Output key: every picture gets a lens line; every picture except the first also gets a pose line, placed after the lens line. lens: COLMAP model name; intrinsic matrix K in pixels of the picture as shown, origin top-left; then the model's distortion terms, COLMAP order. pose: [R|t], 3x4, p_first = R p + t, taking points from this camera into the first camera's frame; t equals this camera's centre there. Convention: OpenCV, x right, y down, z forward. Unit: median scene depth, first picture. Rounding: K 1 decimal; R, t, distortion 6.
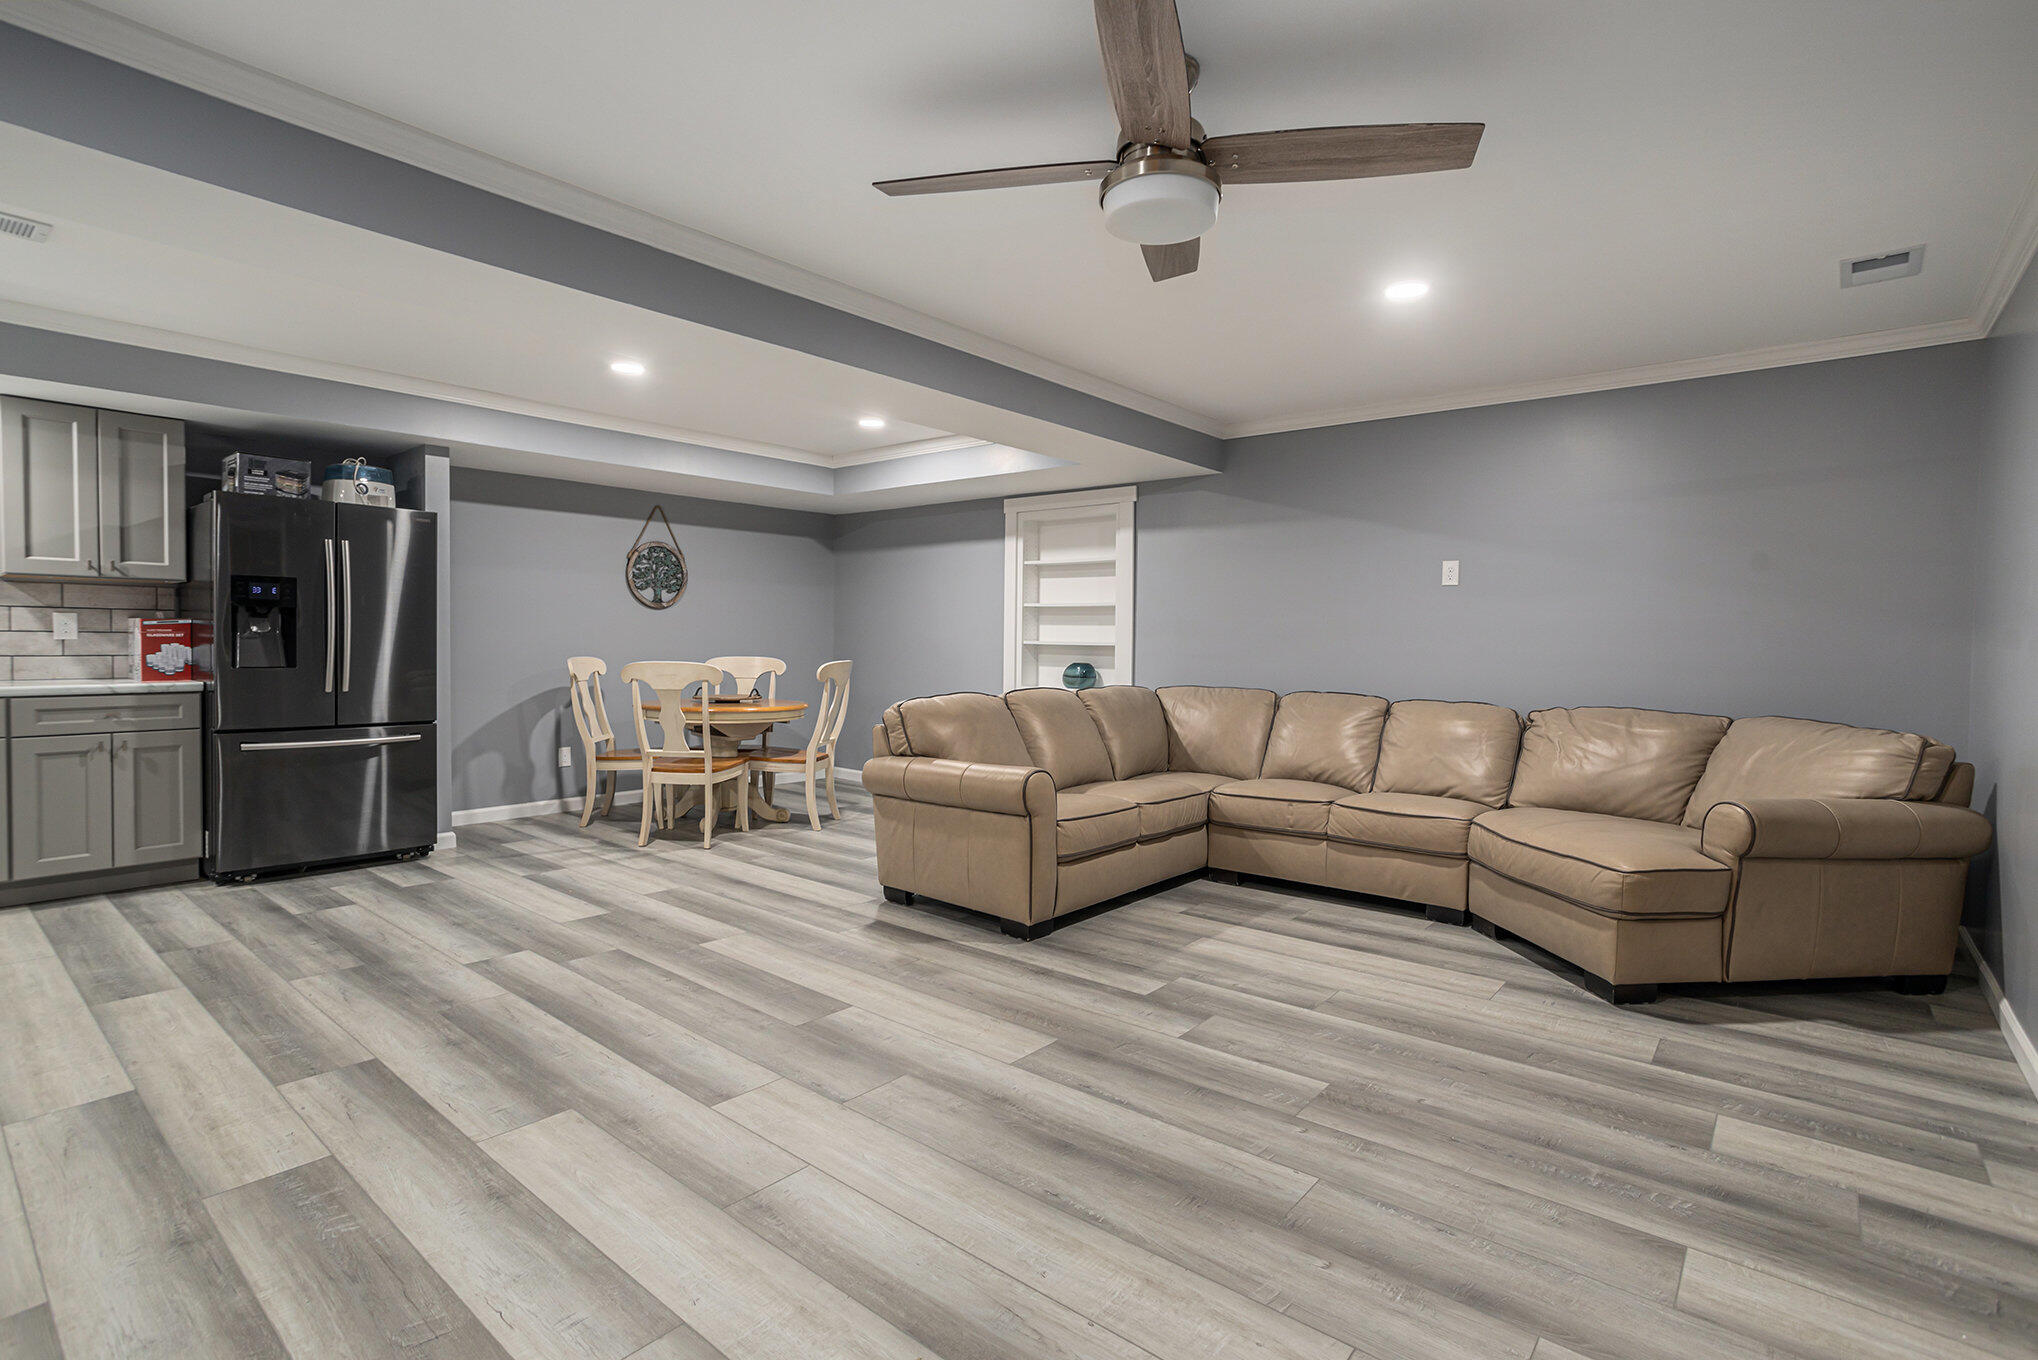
lens RADIAL K [[973.0, 0, 1019.0], [0, 973.0, 680.0], [0, 0, 1]] dist [-0.055343, 0.026163]
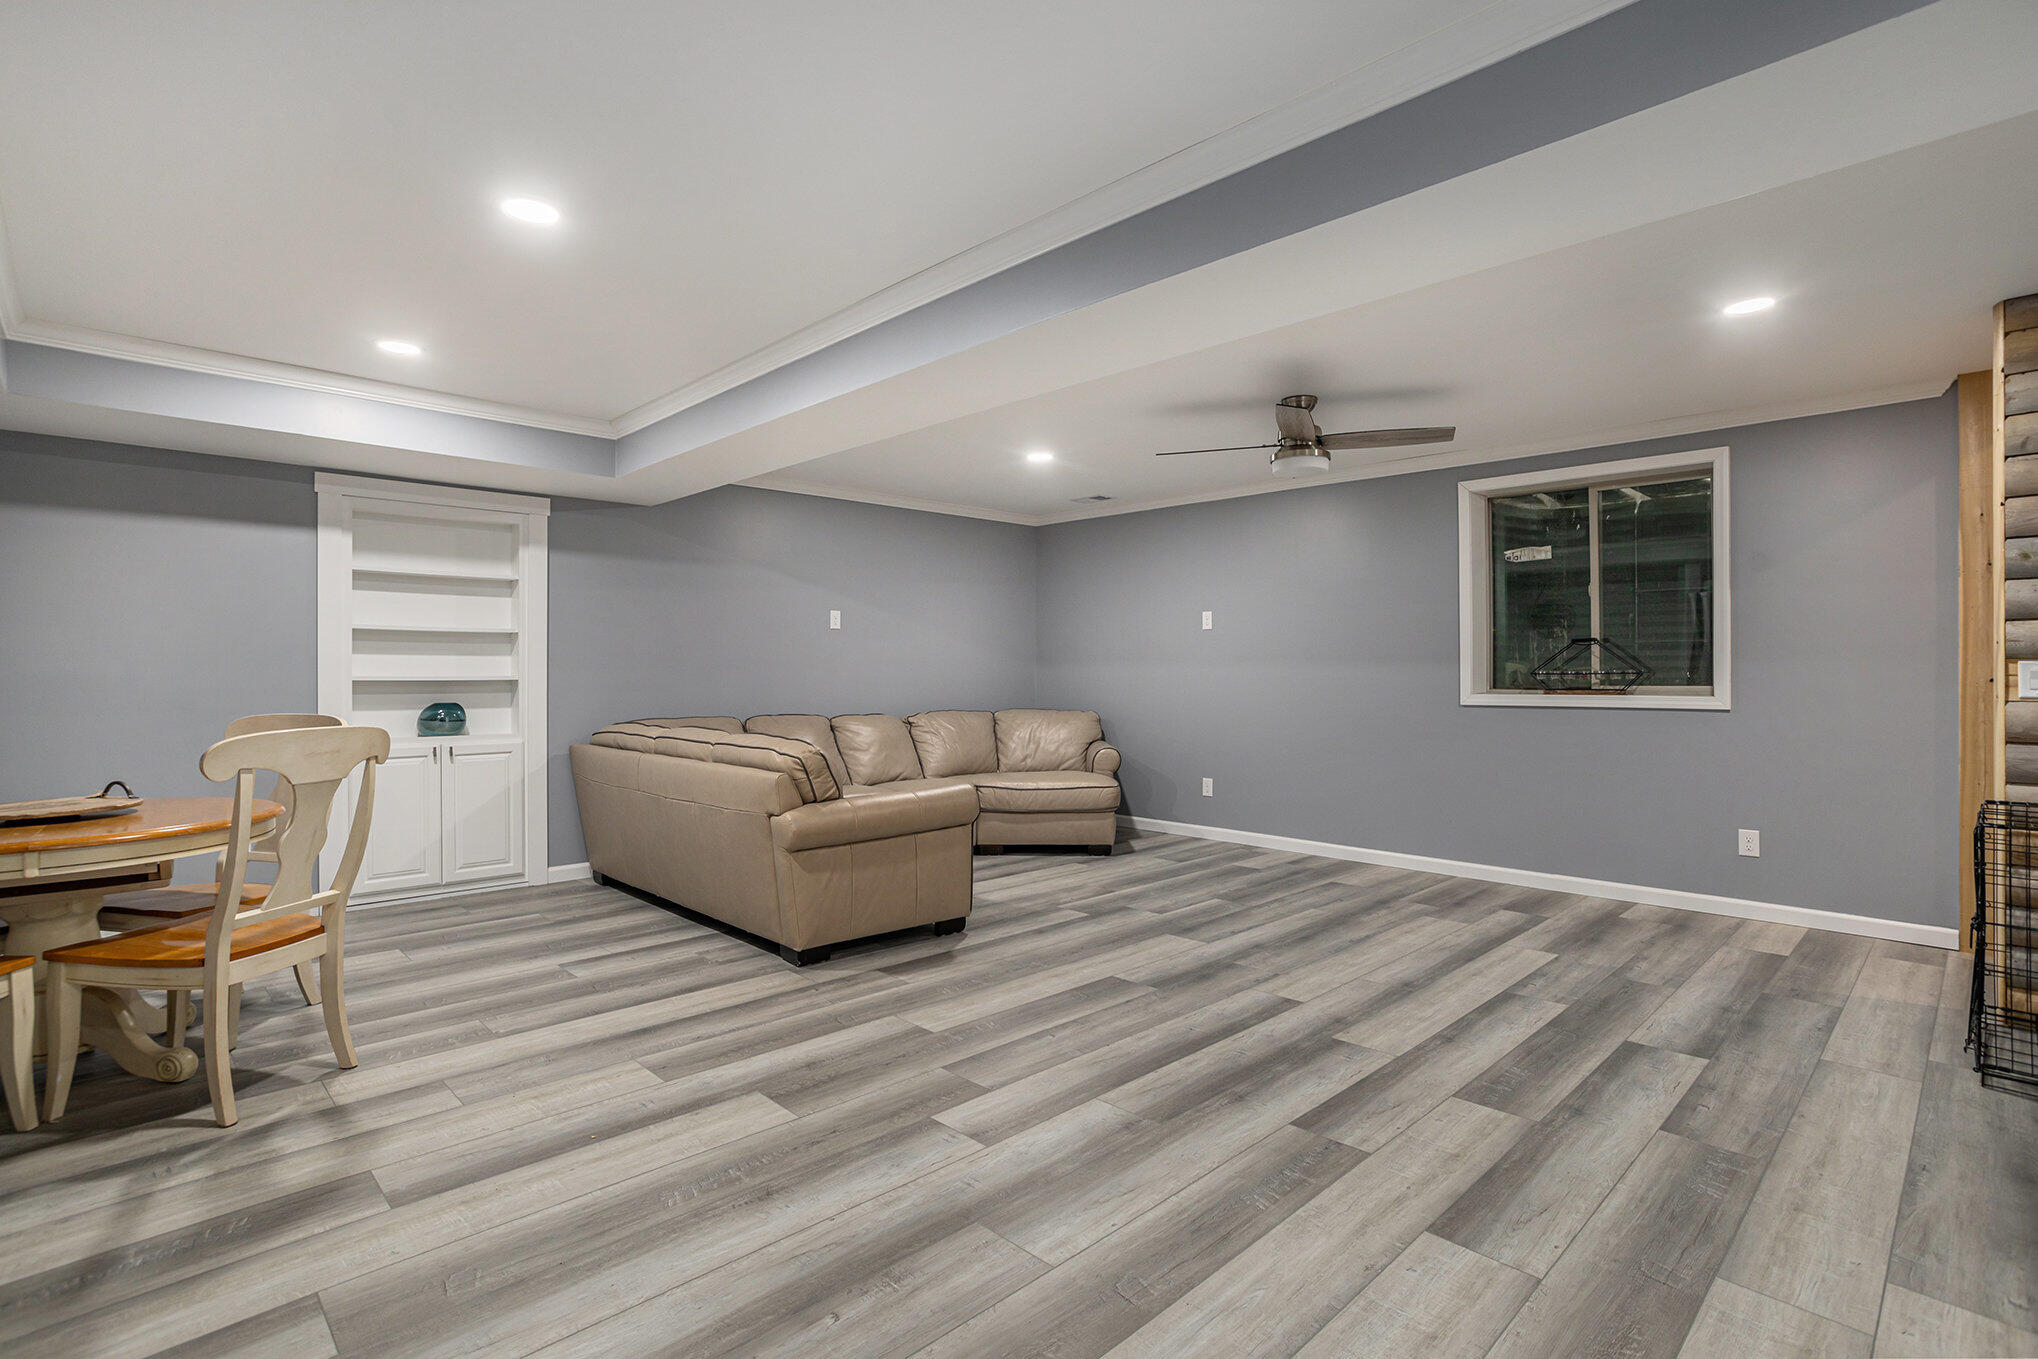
lens RADIAL K [[973.0, 0, 1019.0], [0, 973.0, 679.5], [0, 0, 1]] dist [-0.055343, 0.026163]
pose [[0.118126, -0.023805, 0.992713, -1.317719], [0.043174, 0.998890, 0.018816, -0.062178], [-0.992060, 0.040637, 0.119022, 0.904051]]
